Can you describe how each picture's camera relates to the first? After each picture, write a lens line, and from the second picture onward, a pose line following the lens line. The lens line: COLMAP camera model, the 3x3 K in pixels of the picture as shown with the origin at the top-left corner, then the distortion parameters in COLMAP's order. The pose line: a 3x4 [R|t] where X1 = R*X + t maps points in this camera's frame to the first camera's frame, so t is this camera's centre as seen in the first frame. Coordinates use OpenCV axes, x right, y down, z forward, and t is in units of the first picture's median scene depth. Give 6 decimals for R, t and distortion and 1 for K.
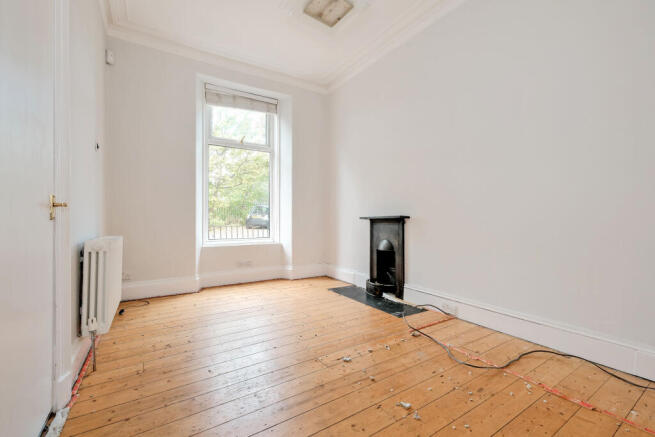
lens RADIAL K [[287.9, 0, 325.5], [0, 287.9, 218.6], [0, 0, 1]] dist [0.005033, 0.000190]
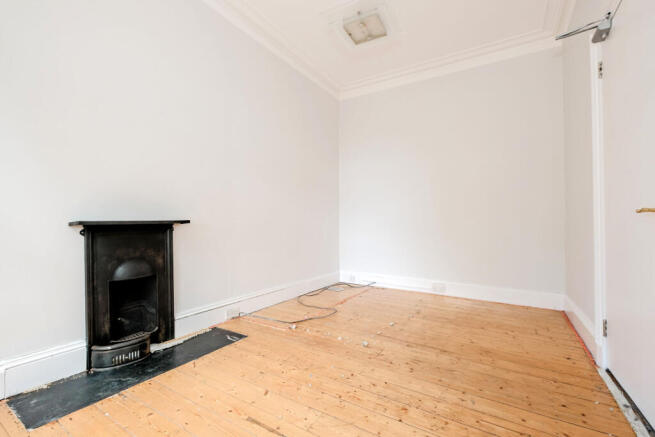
lens RADIAL K [[287.9, 0, 325.8], [0, 287.9, 220.5], [0, 0, 1]] dist [0.005033, 0.000190]
pose [[-0.438707, 0.009581, 0.898579, -0.609017], [-0.002631, 0.999925, -0.011946, -0.003579], [-0.898626, -0.007605, -0.438649, 1.100054]]
